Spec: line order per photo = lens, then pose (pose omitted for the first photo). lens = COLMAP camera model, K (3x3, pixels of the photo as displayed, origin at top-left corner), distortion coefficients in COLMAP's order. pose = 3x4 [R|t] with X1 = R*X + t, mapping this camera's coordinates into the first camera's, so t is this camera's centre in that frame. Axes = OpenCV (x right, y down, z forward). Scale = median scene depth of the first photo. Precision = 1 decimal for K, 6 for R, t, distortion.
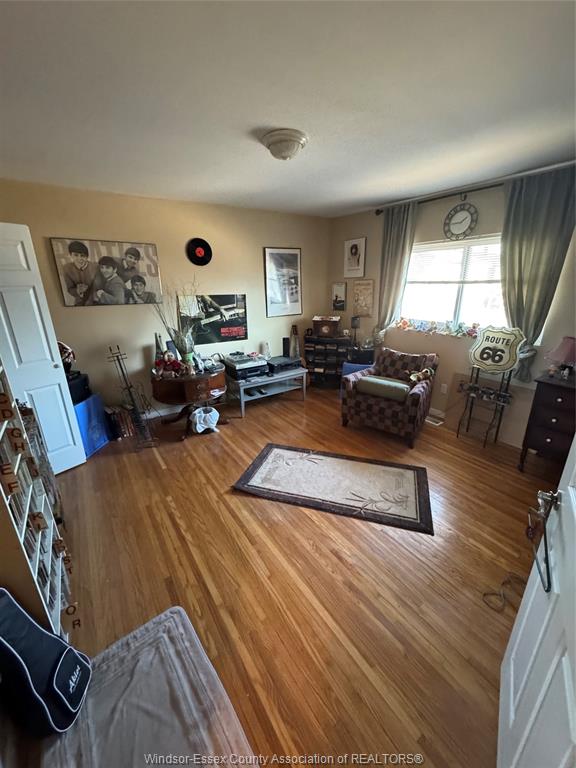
lens RADIAL K [[307.5, 0, 288.6], [0, 307.5, 382.7], [0, 0, 1]] dist [-0.000153, 0.000162]
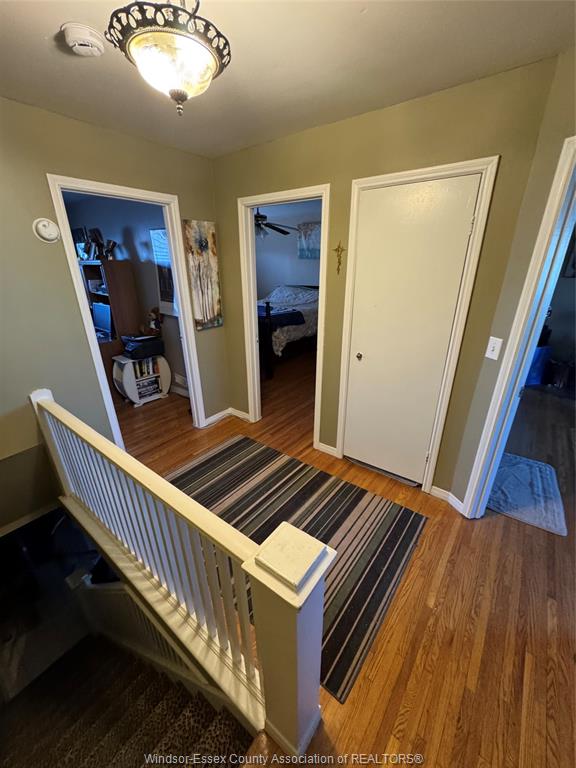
lens RADIAL K [[307.5, 0, 289.4], [0, 307.5, 387.5], [0, 0, 1]] dist [-0.000153, 0.000162]
pose [[0.305867, 0.377210, -0.874161, 0.400412], [-0.302225, 0.909145, 0.286558, 0.262464], [0.902832, 0.176545, 0.392080, -0.794227]]
